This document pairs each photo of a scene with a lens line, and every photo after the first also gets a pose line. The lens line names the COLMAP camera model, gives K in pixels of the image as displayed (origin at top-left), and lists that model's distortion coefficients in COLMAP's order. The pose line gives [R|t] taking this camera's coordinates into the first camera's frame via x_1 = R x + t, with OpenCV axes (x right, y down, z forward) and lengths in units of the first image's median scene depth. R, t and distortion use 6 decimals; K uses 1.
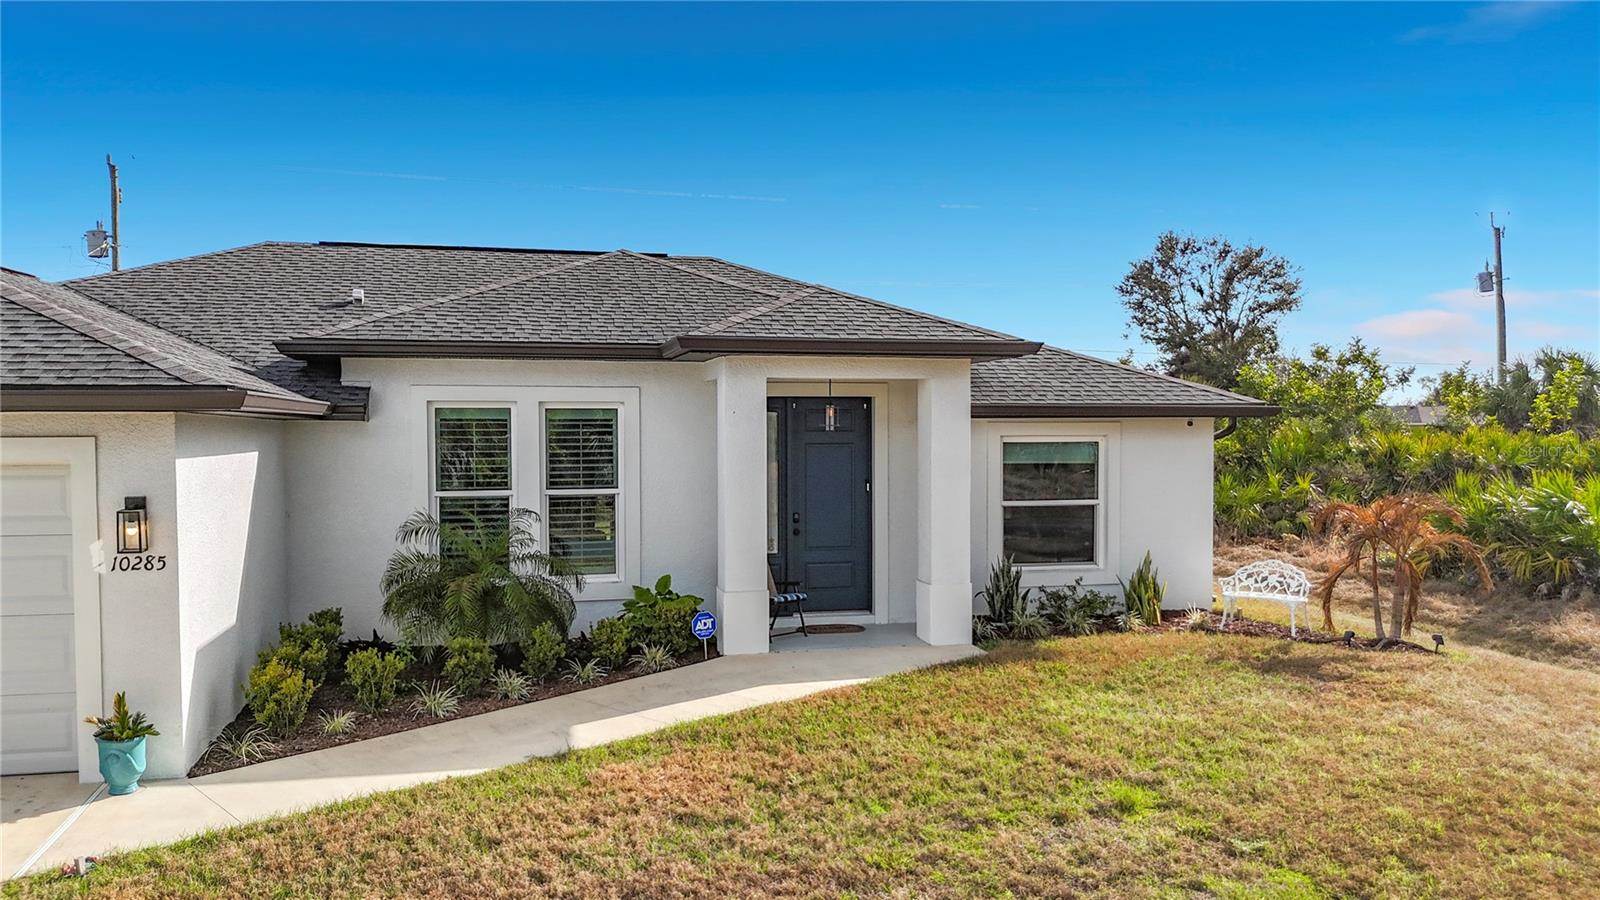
lens RADIAL K [[1180.2, 0, 809.7], [0, 1180.2, 455.8], [0, 0, 1]] dist [0.079055, -0.167751]
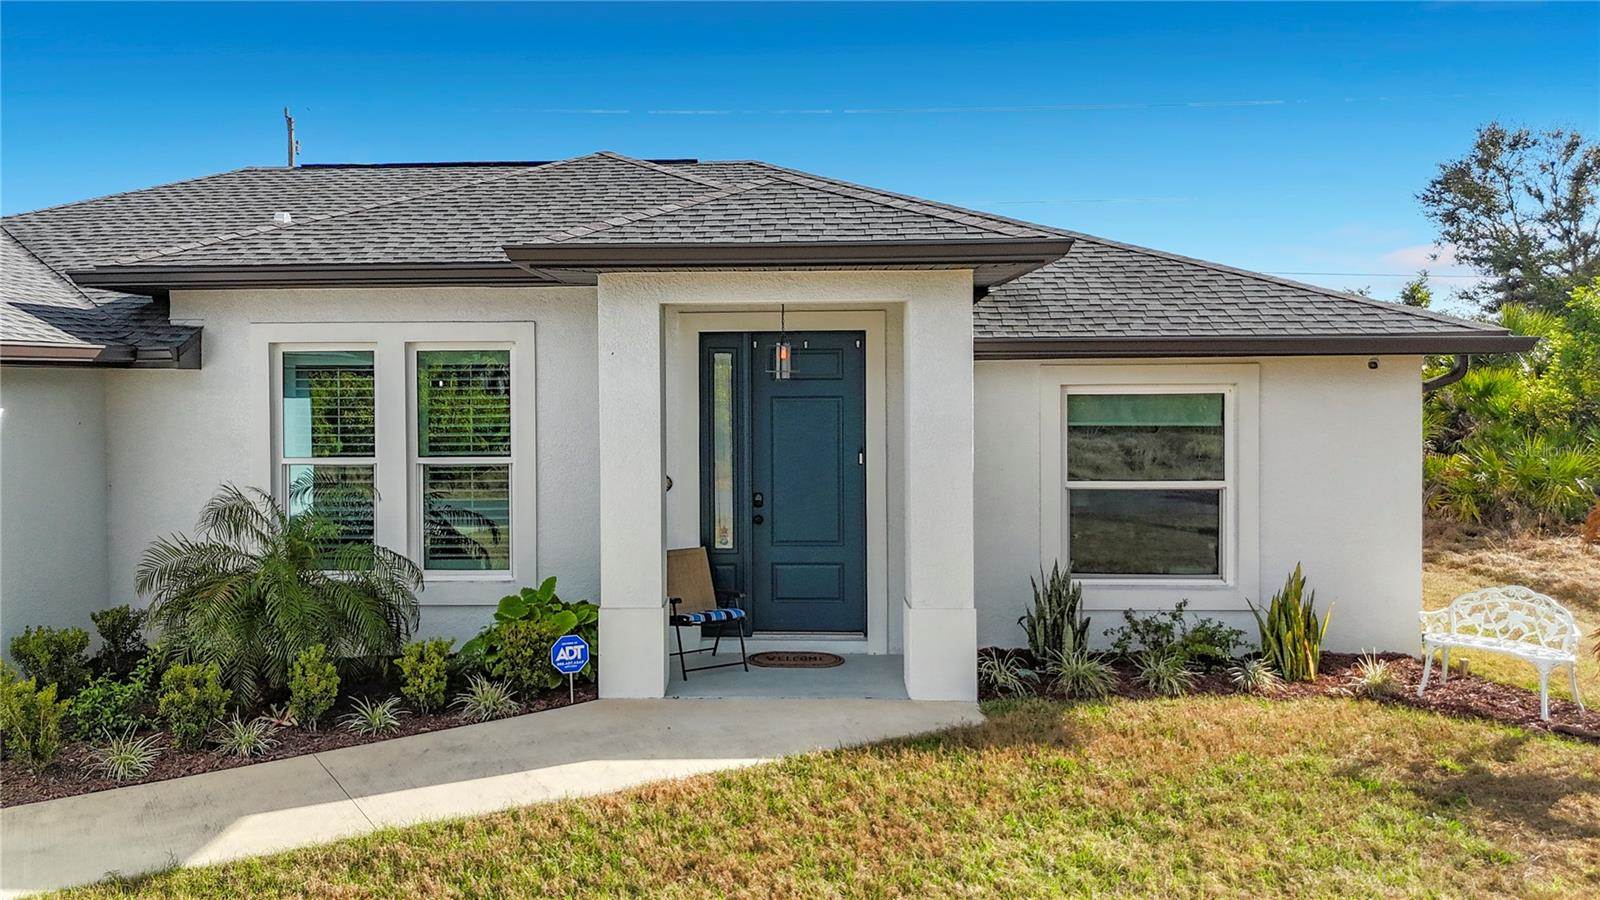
lens RADIAL K [[1210.6, 0, 739.7], [0, 1210.6, 388.7], [0, 0, 1]] dist [0.051590, -0.069191]
pose [[0.958505, -0.001826, -0.285070, 0.196438], [-0.001587, 0.999930, -0.011742, -0.006668], [0.285071, 0.011707, 0.958435, 0.298829]]
